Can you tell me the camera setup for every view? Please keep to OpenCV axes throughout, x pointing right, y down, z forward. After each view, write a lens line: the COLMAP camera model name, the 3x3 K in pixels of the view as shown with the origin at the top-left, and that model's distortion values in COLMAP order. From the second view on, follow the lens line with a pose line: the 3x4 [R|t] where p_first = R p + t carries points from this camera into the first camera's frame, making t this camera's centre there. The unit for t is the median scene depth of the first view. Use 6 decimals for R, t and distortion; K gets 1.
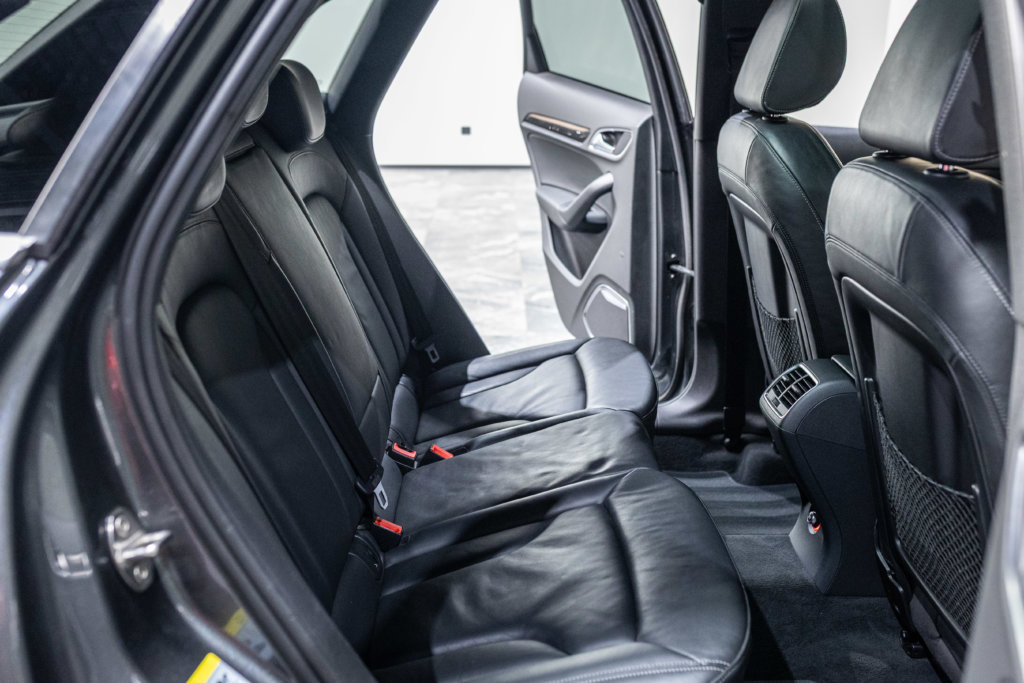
lens RADIAL K [[985.5, 0, 510.0], [0, 985.5, 339.9], [0, 0, 1]] dist [0.002168, -0.001660]
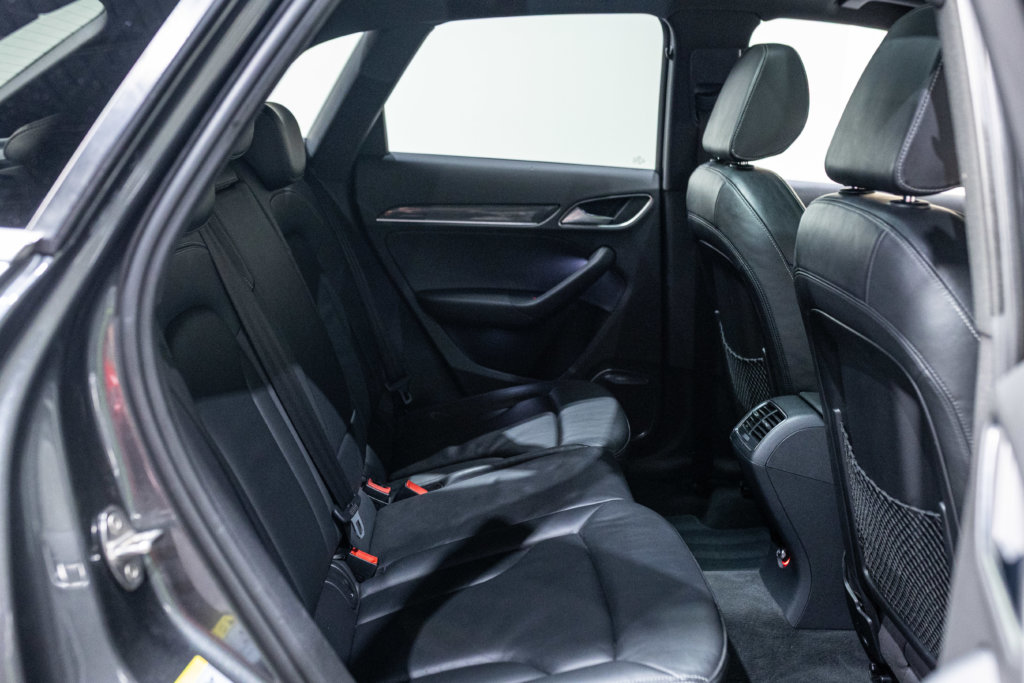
lens RADIAL K [[986.3, 0, 514.5], [0, 986.3, 339.1], [0, 0, 1]] dist [0.000419, 0.008618]
pose [[0.998963, 0.011533, 0.044048, -0.016694], [-0.008473, 0.997579, -0.069024, 0.034790], [-0.044737, 0.068579, 0.996642, -0.017999]]
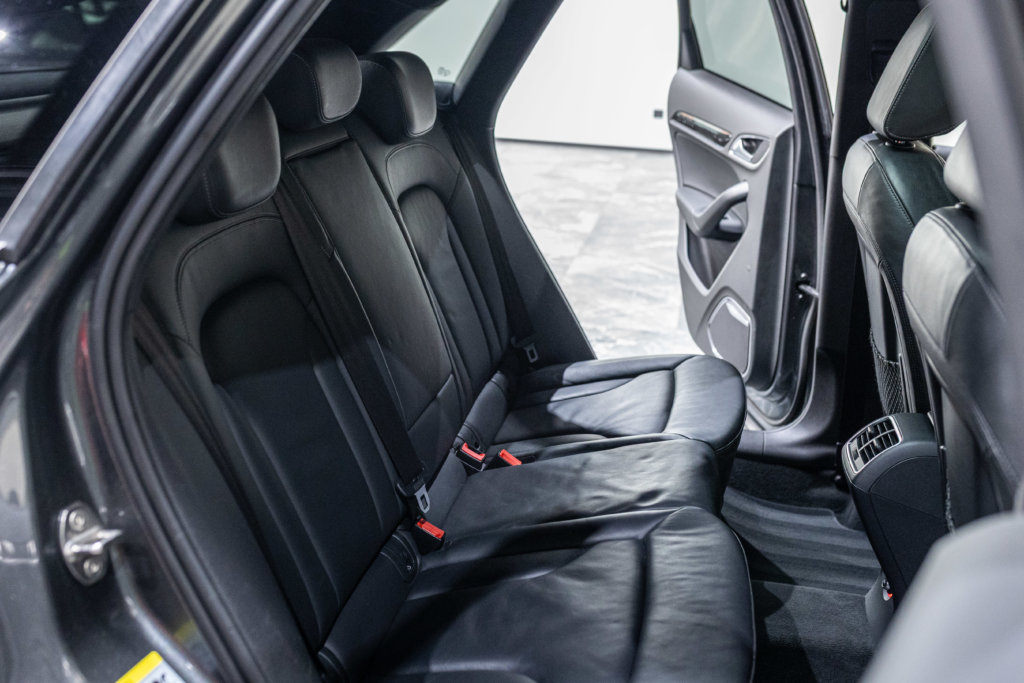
lens RADIAL K [[985.4, 0, 515.2], [0, 985.4, 332.6], [0, 0, 1]] dist [-0.002034, 0.012299]
pose [[0.976141, 0.105365, -0.189862, 0.123050], [-0.101770, 0.994396, 0.028610, -0.044680], [0.191813, -0.008605, 0.981394, 0.034322]]
